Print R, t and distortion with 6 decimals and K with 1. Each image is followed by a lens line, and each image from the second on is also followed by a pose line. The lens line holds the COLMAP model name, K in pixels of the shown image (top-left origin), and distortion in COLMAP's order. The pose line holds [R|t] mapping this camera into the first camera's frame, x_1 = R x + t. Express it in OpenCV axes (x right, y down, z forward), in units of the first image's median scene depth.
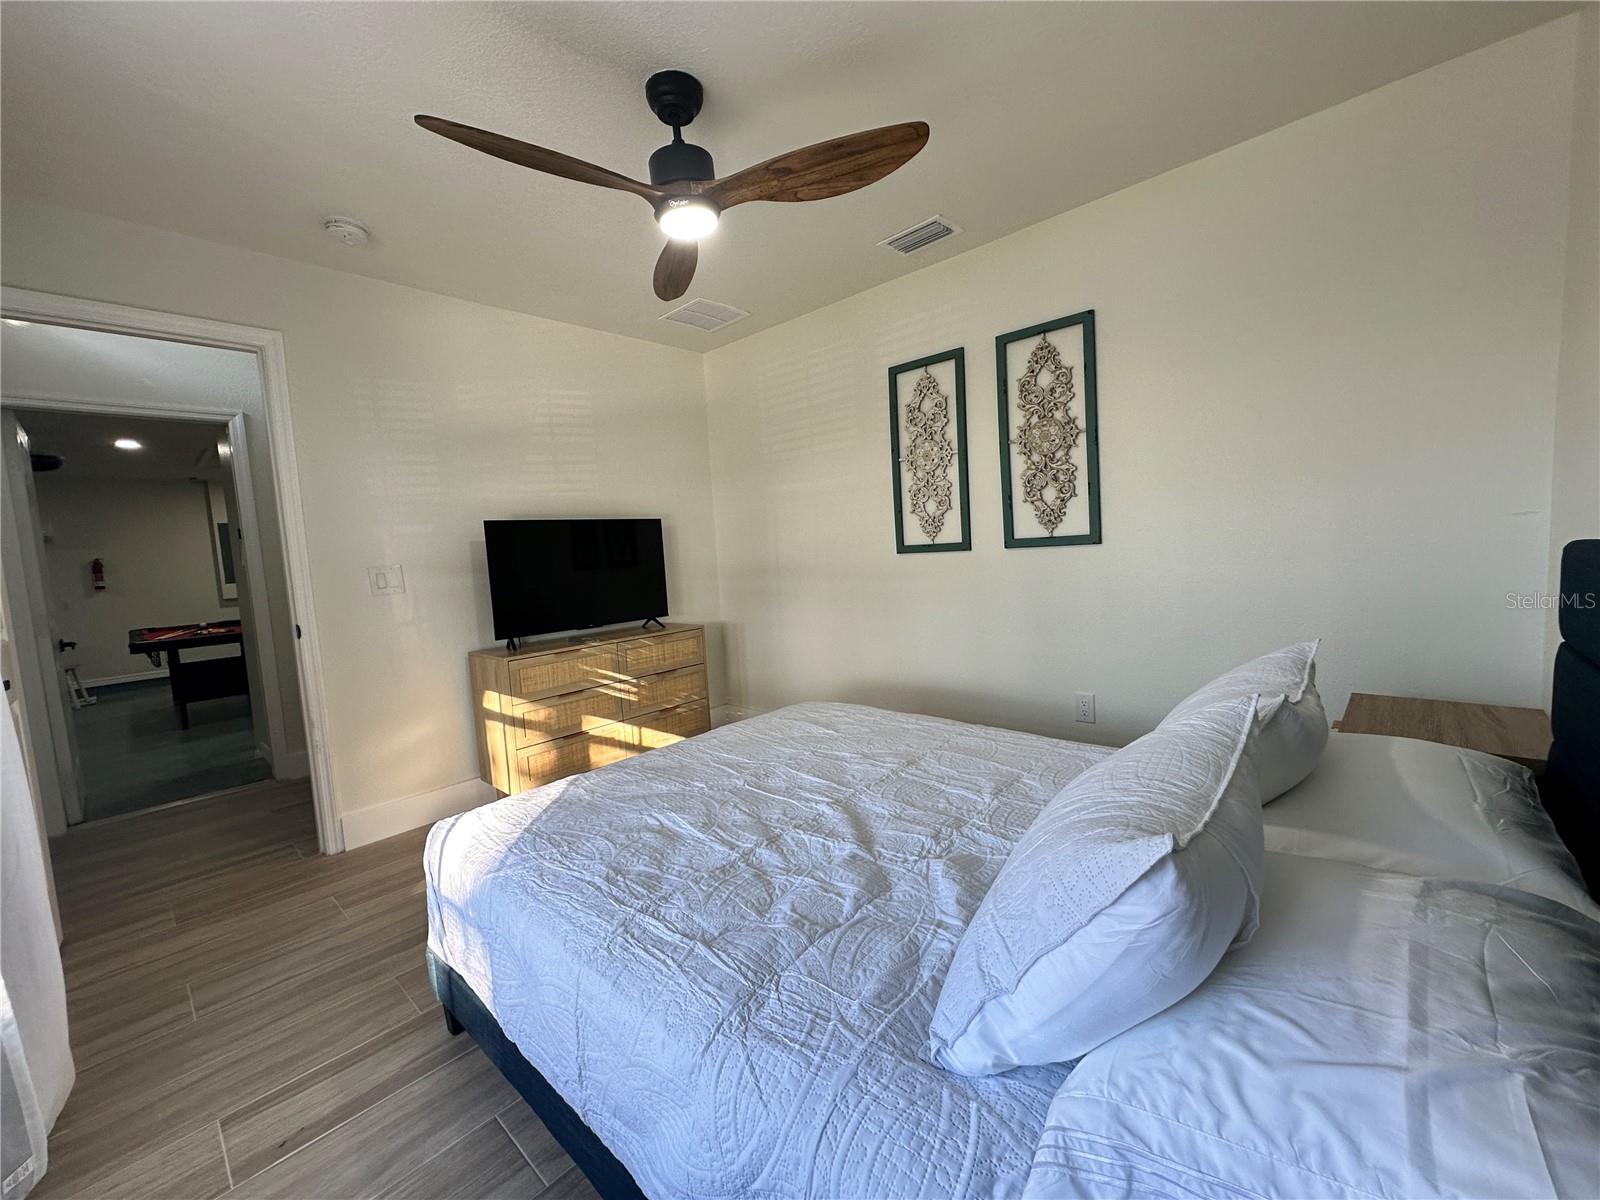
lens RADIAL K [[640.9, 0, 802.6], [0, 640.9, 600.0], [0, 0, 1]] dist [-0.003128, 0.001009]
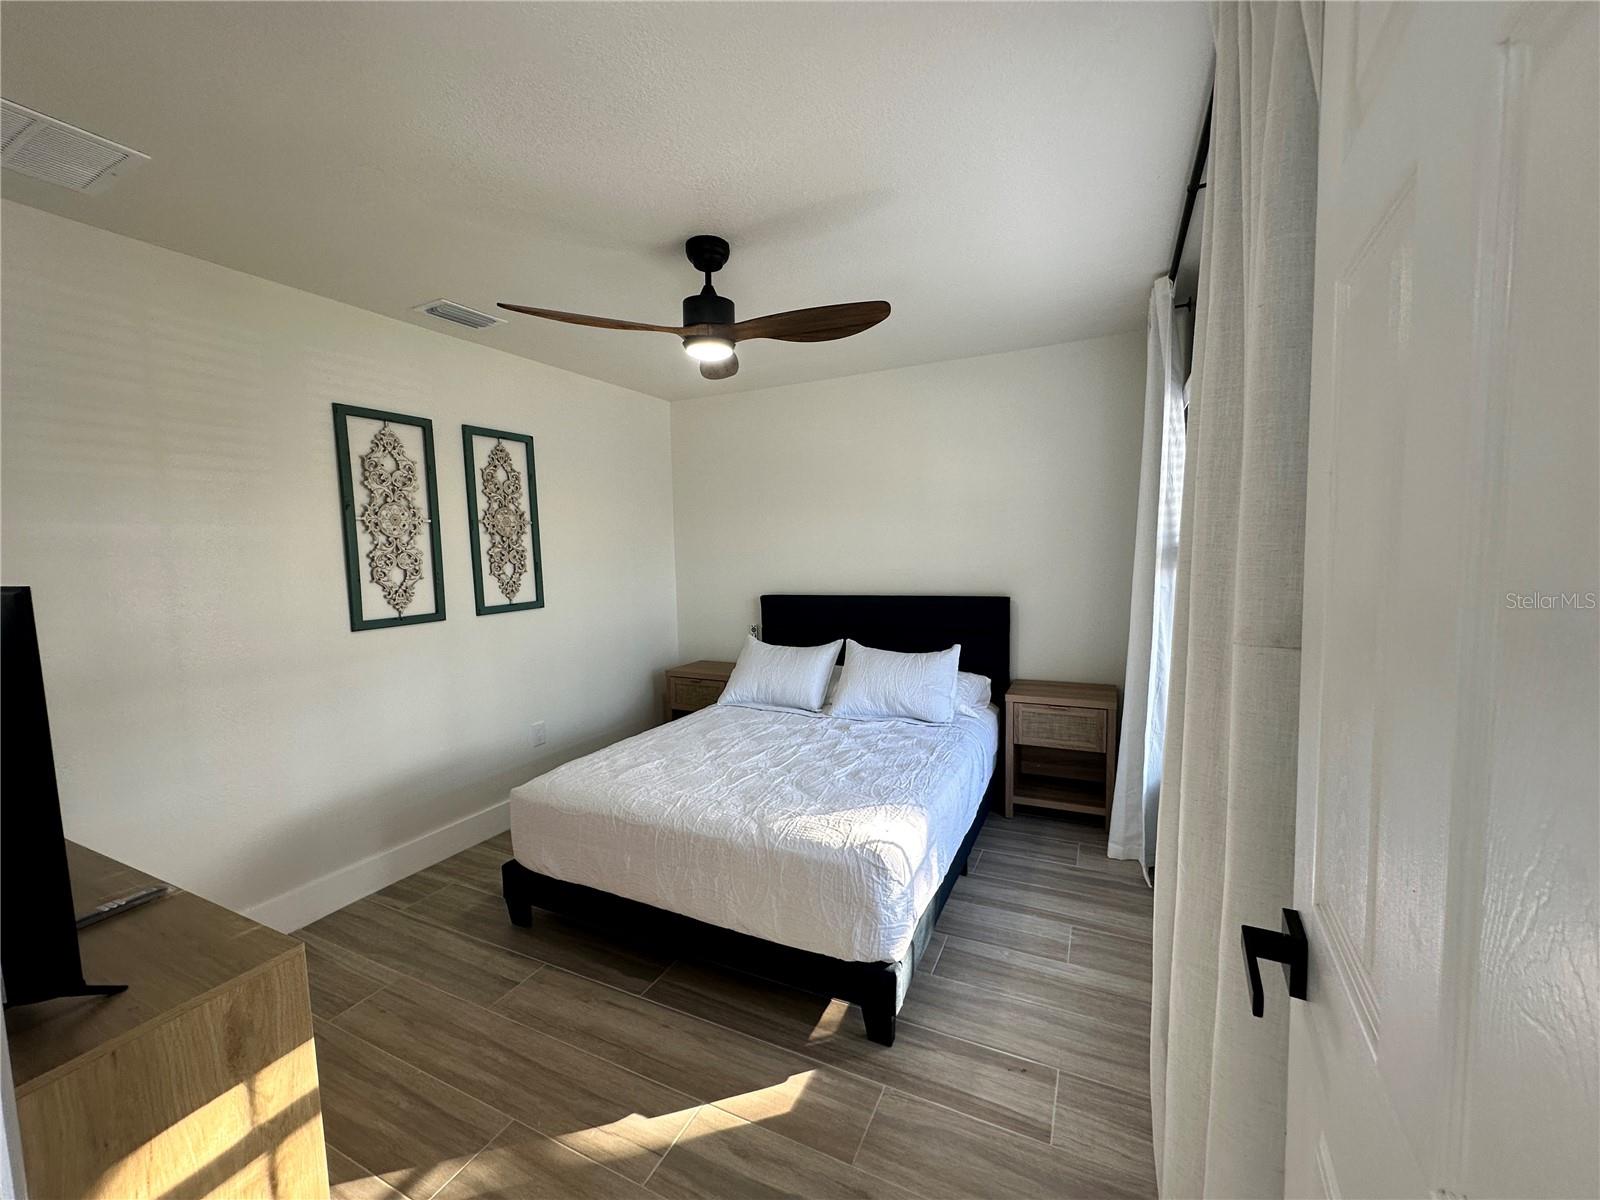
lens RADIAL K [[640.9, 0, 798.9], [0, 640.9, 601.2], [0, 0, 1]] dist [-0.003128, 0.001009]
pose [[-0.286428, -0.015233, 0.957981, -0.927094], [0.124730, 0.990772, 0.053047, -0.098454], [-0.949948, 0.134683, -0.281885, 0.812718]]
